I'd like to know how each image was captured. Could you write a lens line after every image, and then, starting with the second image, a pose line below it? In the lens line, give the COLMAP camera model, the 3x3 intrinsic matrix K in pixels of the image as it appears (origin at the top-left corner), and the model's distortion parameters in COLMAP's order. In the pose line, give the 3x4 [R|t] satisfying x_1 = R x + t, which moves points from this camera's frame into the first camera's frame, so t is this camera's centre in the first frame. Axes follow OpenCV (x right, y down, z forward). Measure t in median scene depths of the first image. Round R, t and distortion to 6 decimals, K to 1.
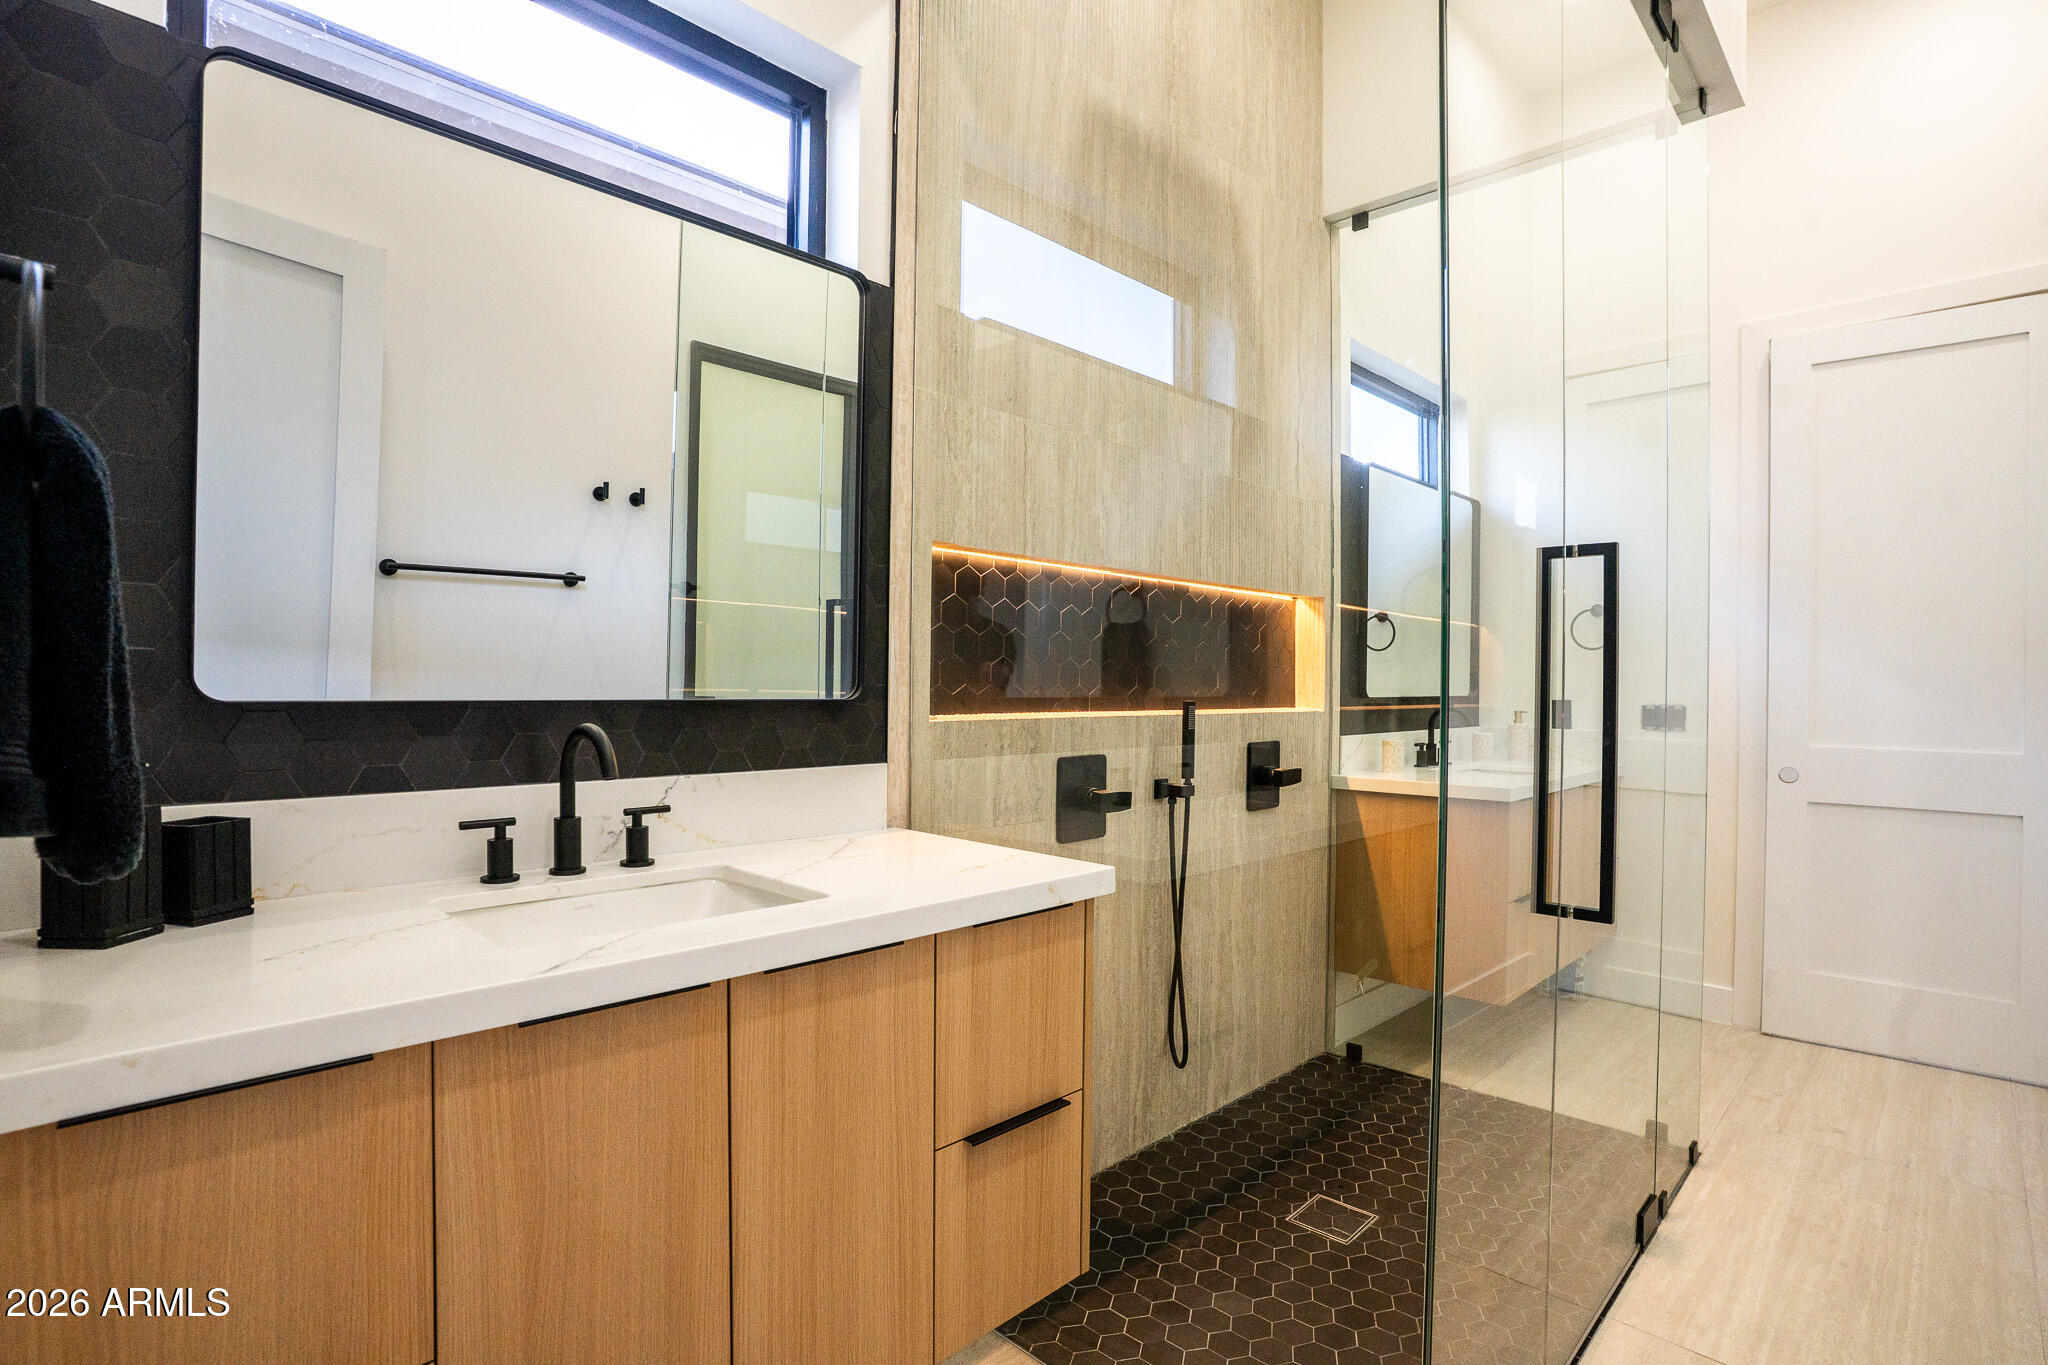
lens RADIAL K [[1002.9, 0, 1020.3], [0, 1002.9, 679.8], [0, 0, 1]] dist [-0.080088, 0.038941]
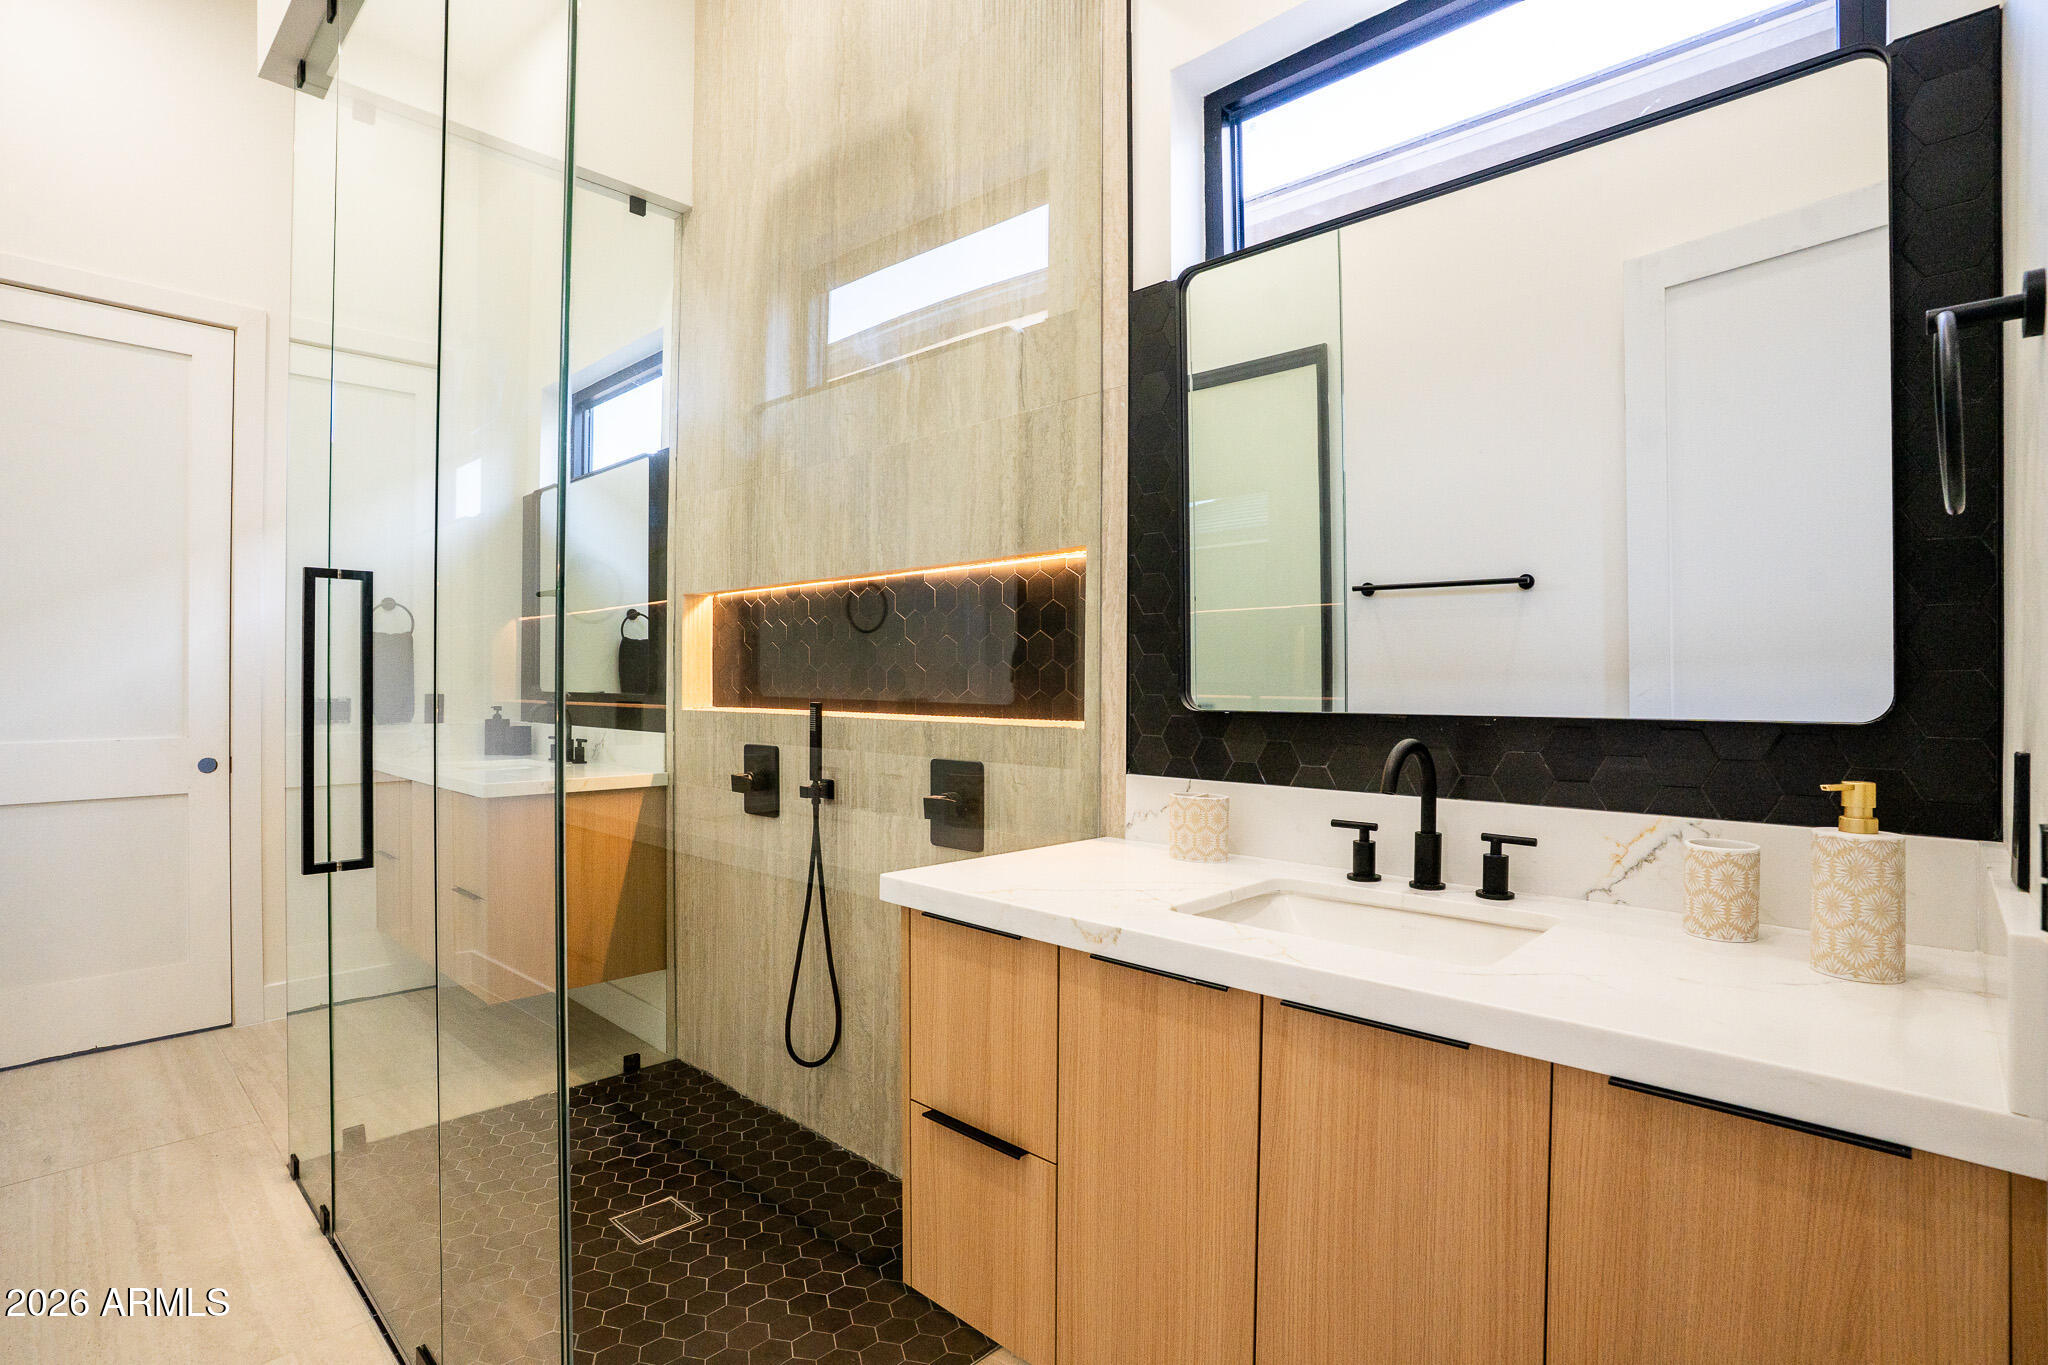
lens RADIAL K [[1002.5, 0, 983.9], [0, 1002.5, 688.3], [0, 0, 1]] dist [-0.099403, 0.067721]
pose [[-0.004628, -0.012858, -0.999907, 1.017167], [-0.006536, 0.999896, -0.012828, 0.016620], [0.999968, 0.006476, -0.004712, 1.032916]]
